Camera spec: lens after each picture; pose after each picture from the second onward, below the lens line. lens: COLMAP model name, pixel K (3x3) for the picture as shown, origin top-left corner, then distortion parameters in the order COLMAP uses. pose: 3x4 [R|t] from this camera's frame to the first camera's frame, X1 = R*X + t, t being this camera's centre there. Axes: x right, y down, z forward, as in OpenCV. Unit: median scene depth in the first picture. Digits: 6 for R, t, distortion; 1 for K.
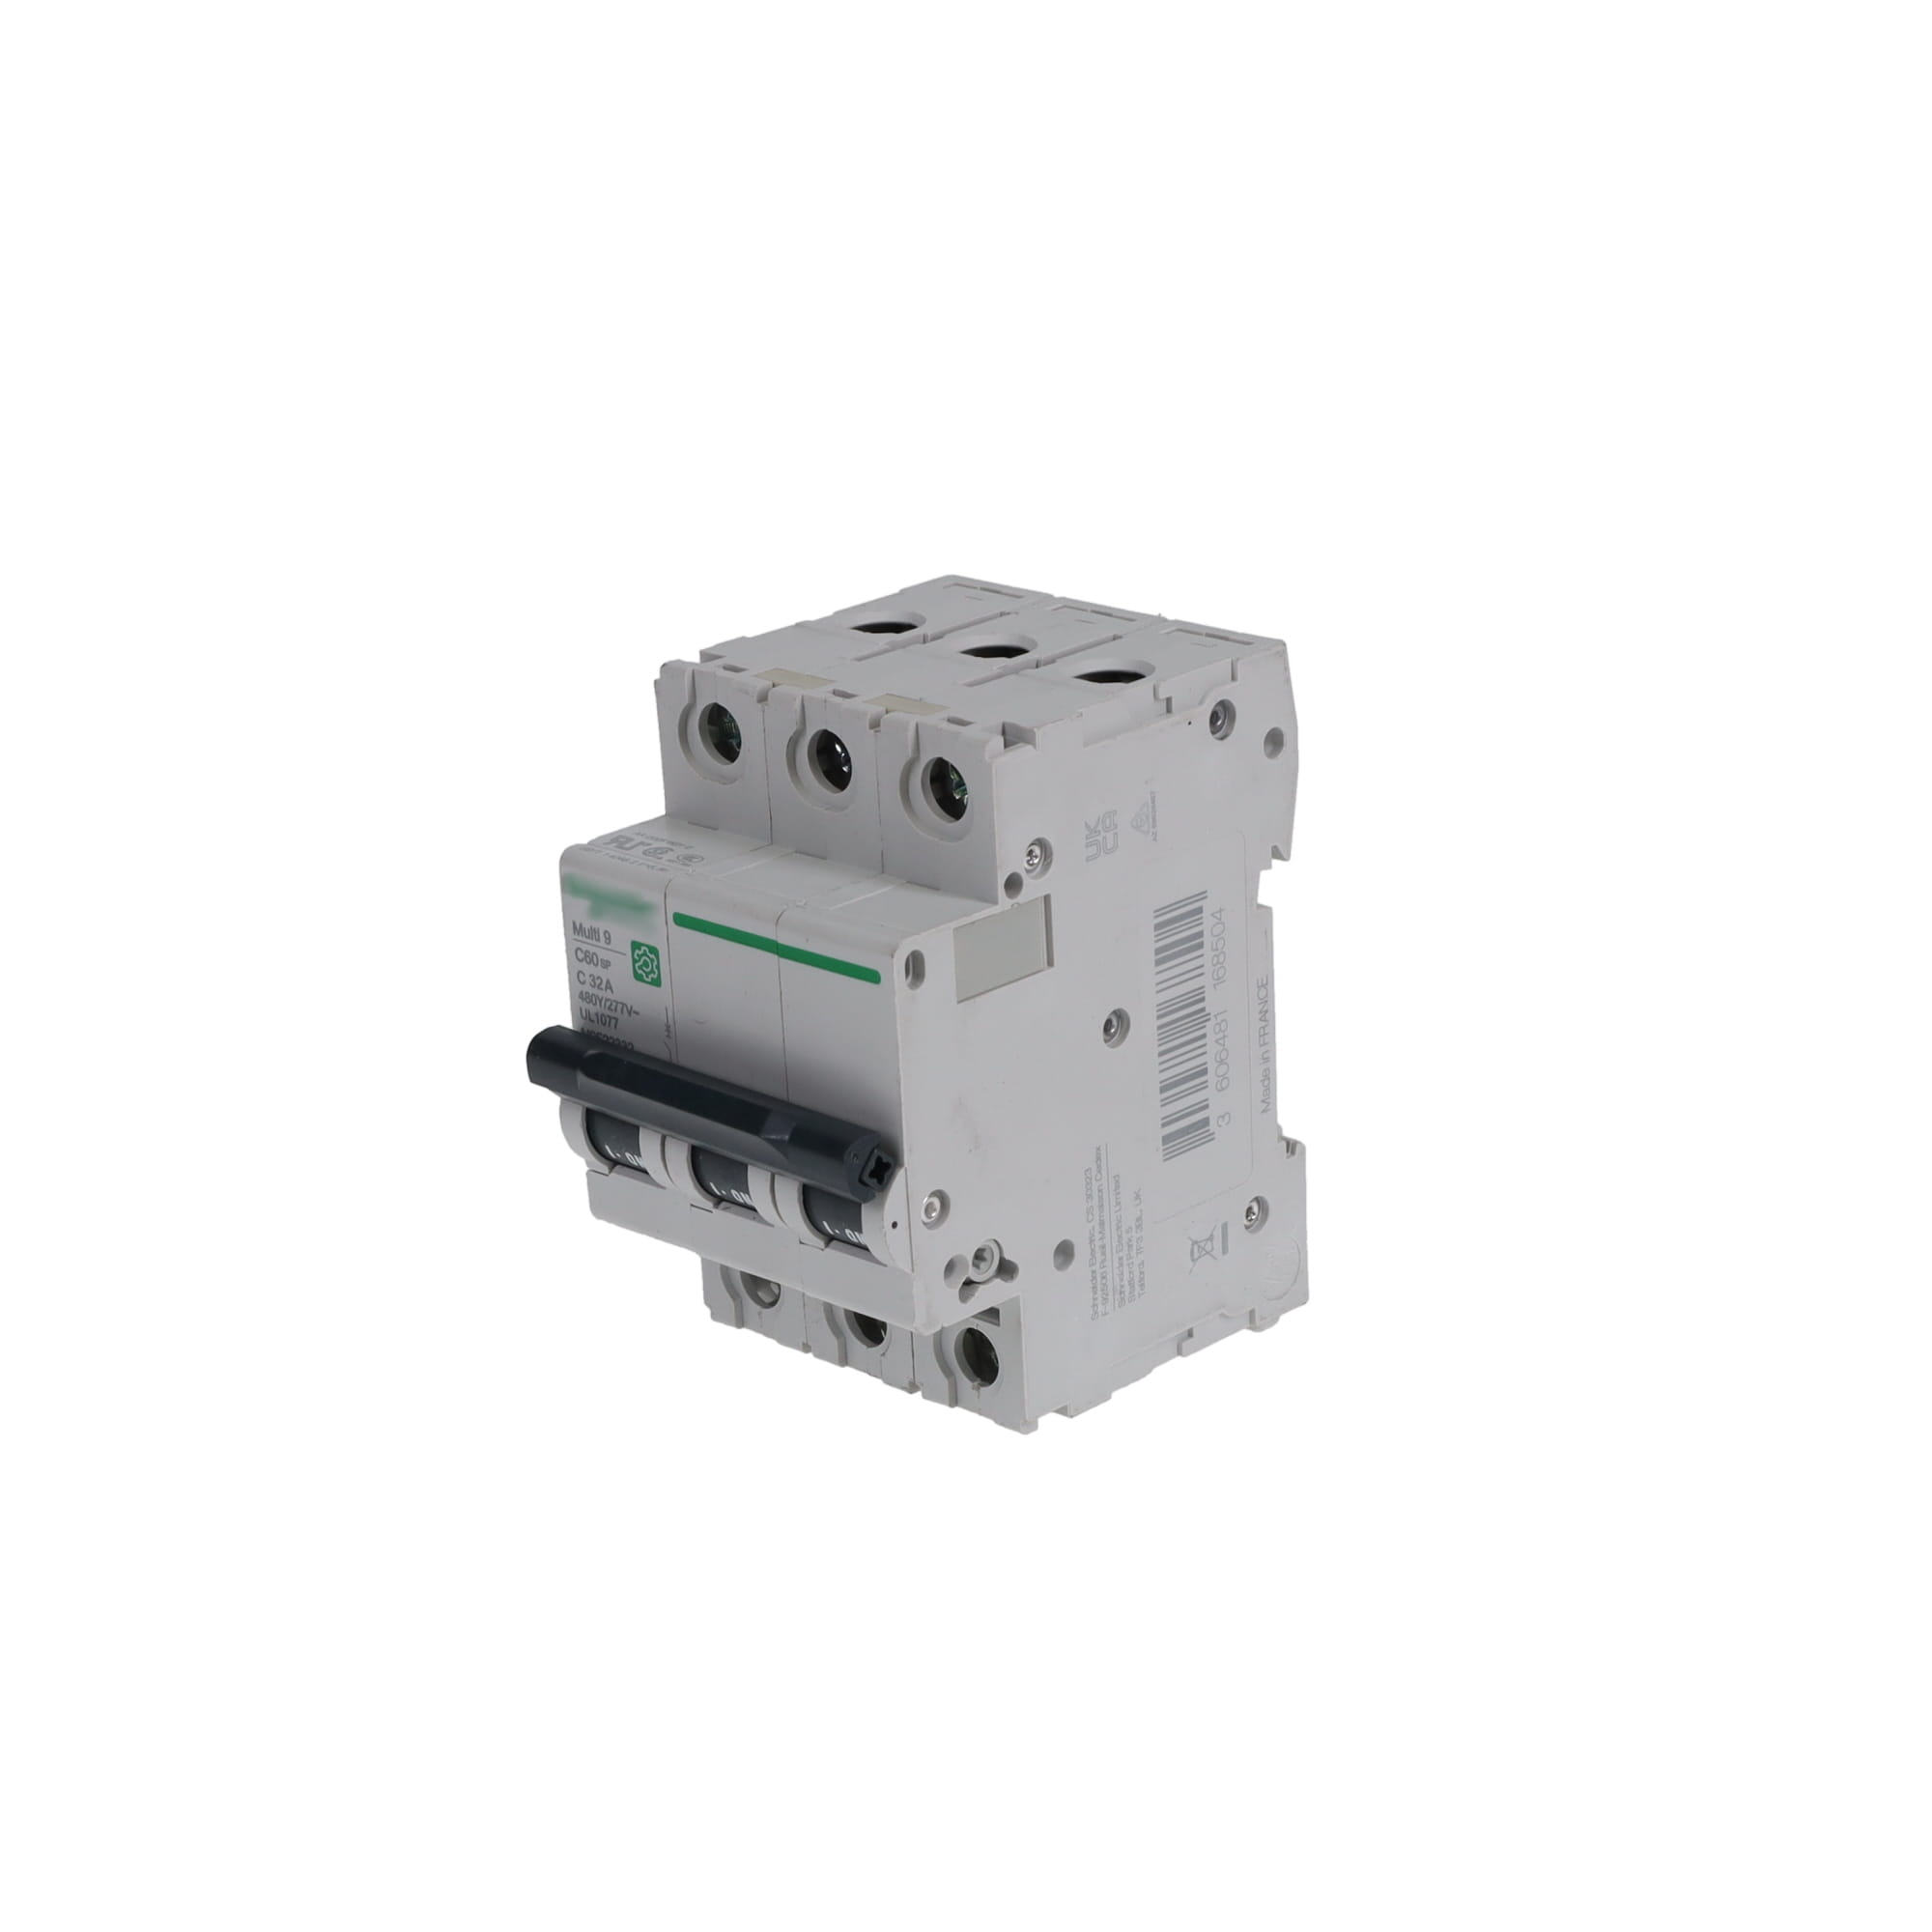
lens RADIAL K [[4726.7, 0, 964.8], [0, 4726.7, 965.2], [0, 0, 1]] dist [0.104760, 0.000000]
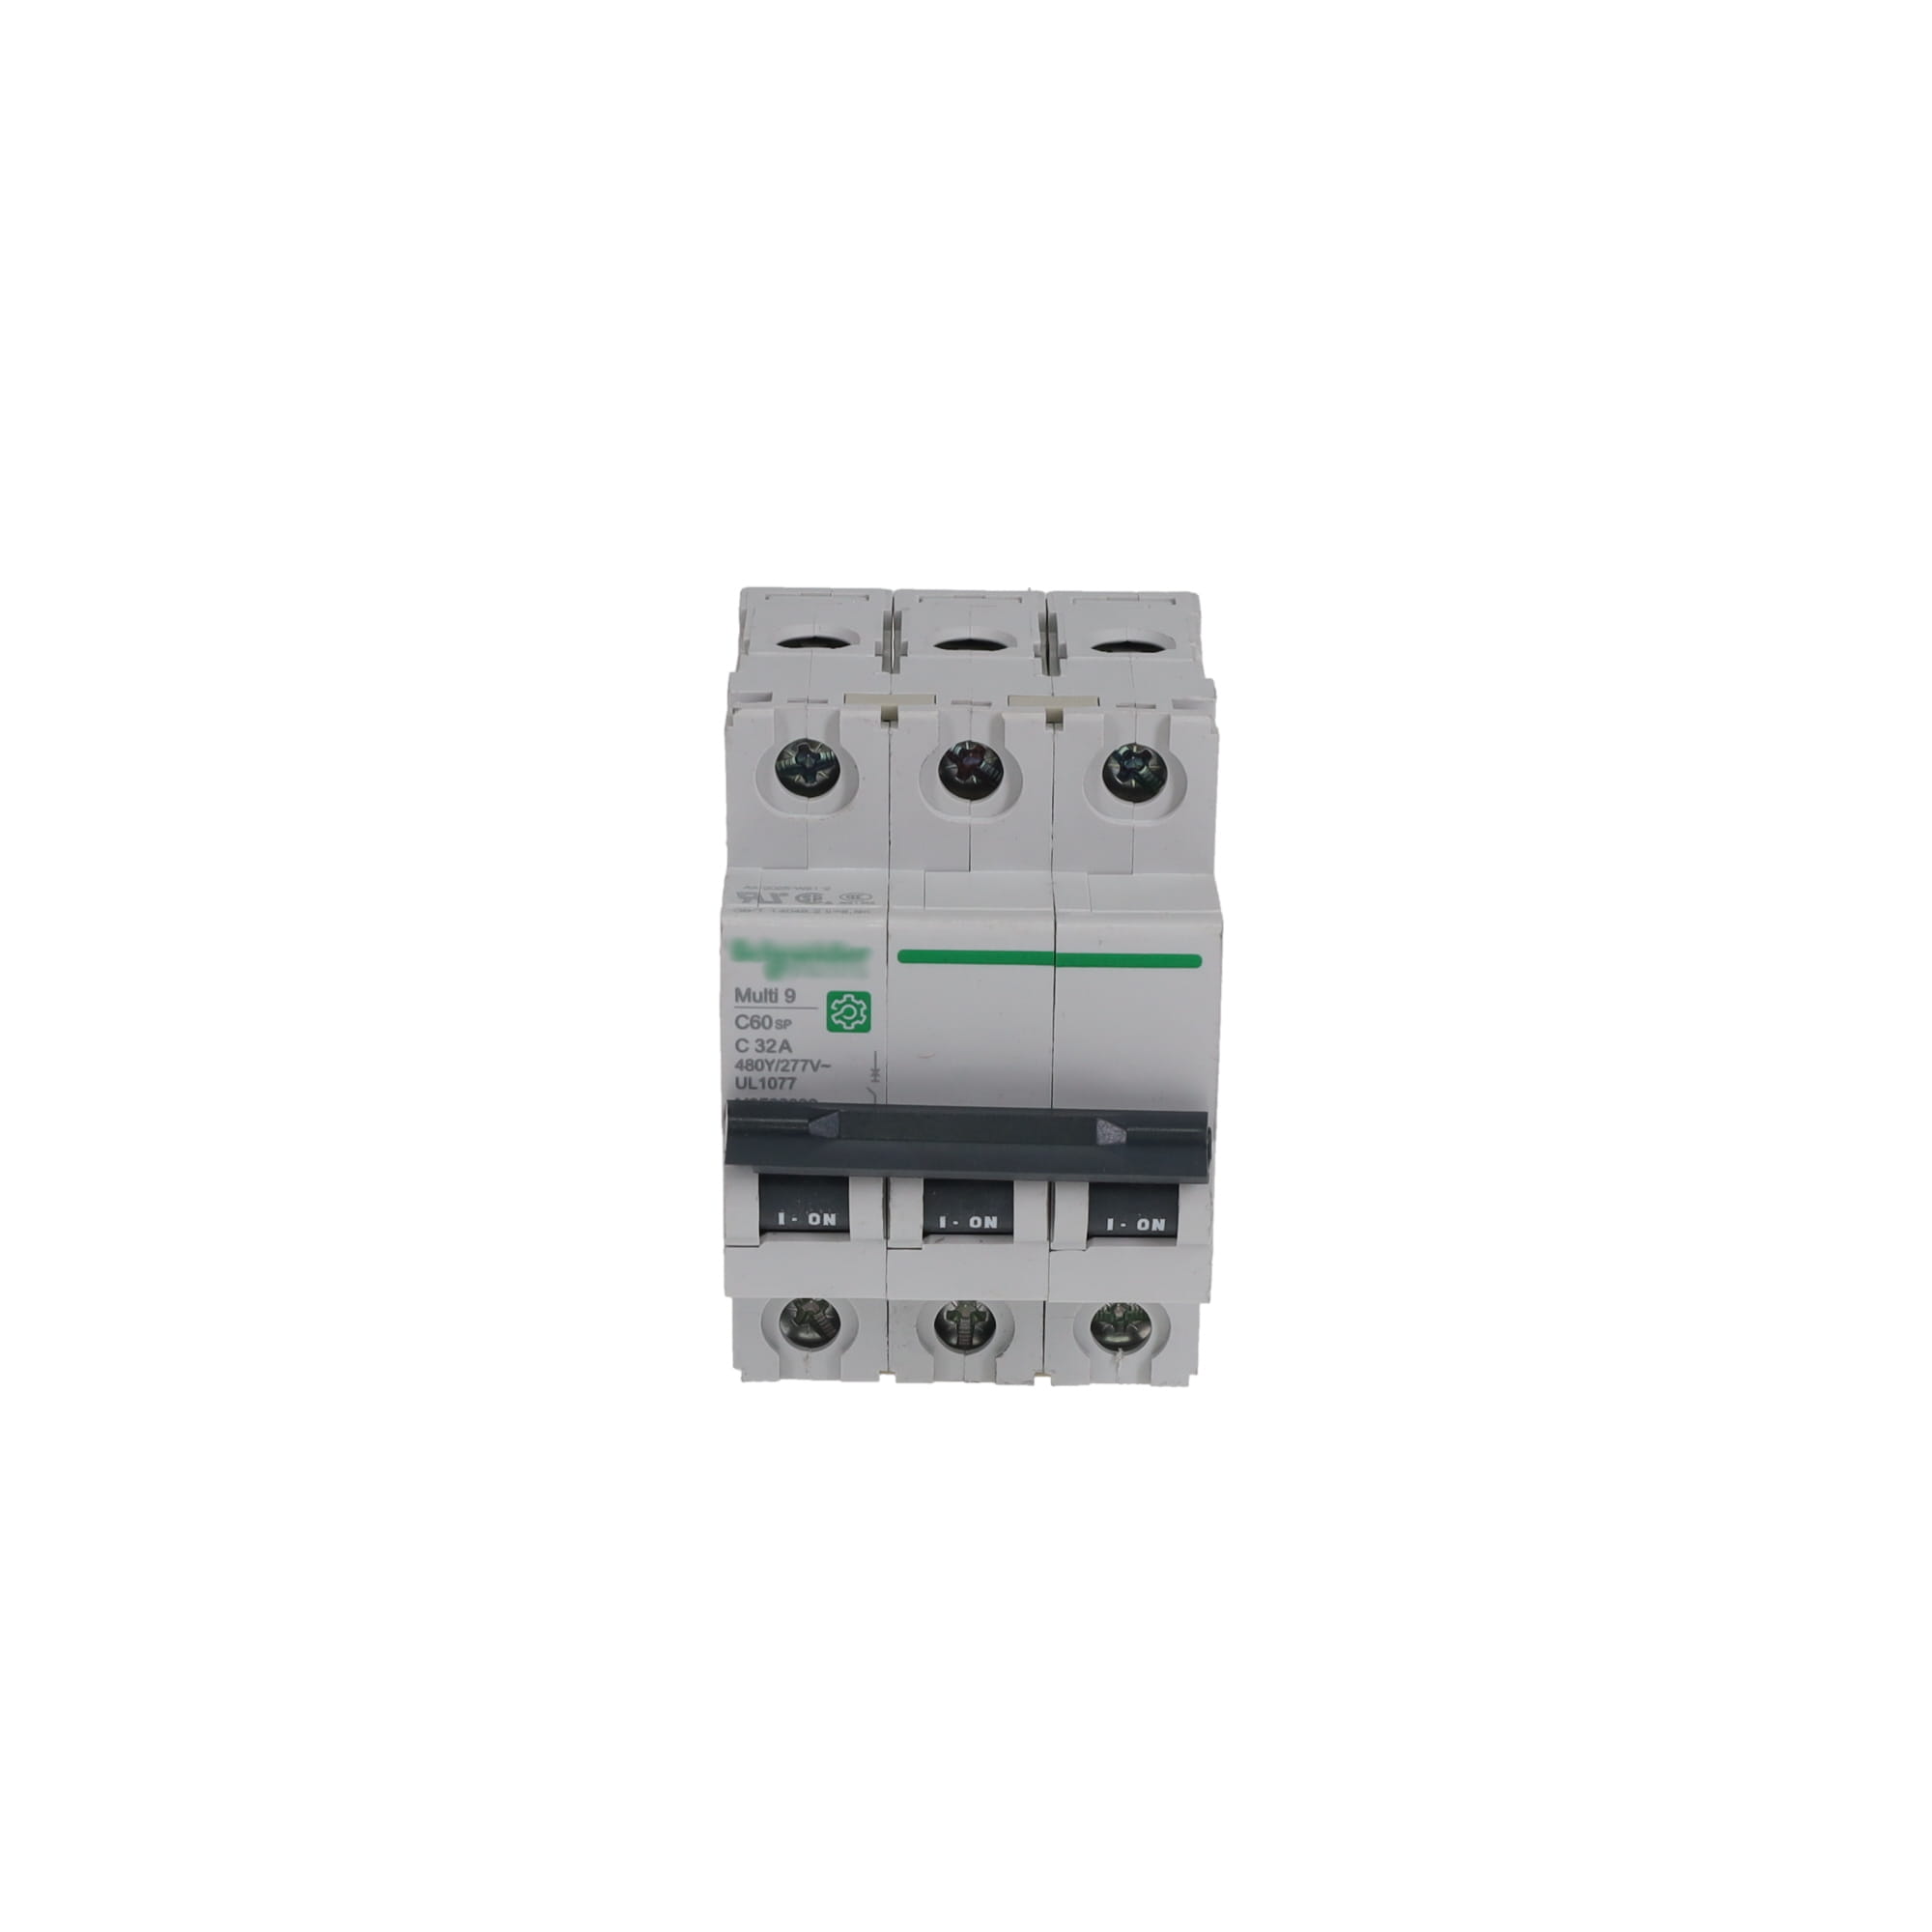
lens RADIAL K [[4726.7, 0, 969.0], [0, 4726.7, 961.2], [0, 0, 1]] dist [0.104760, 0.000000]
pose [[0.715382, -0.196403, 0.670562, -0.678843], [0.184858, 0.978687, 0.089437, -0.090032], [-0.673836, 0.059977, 0.736442, 0.269637]]
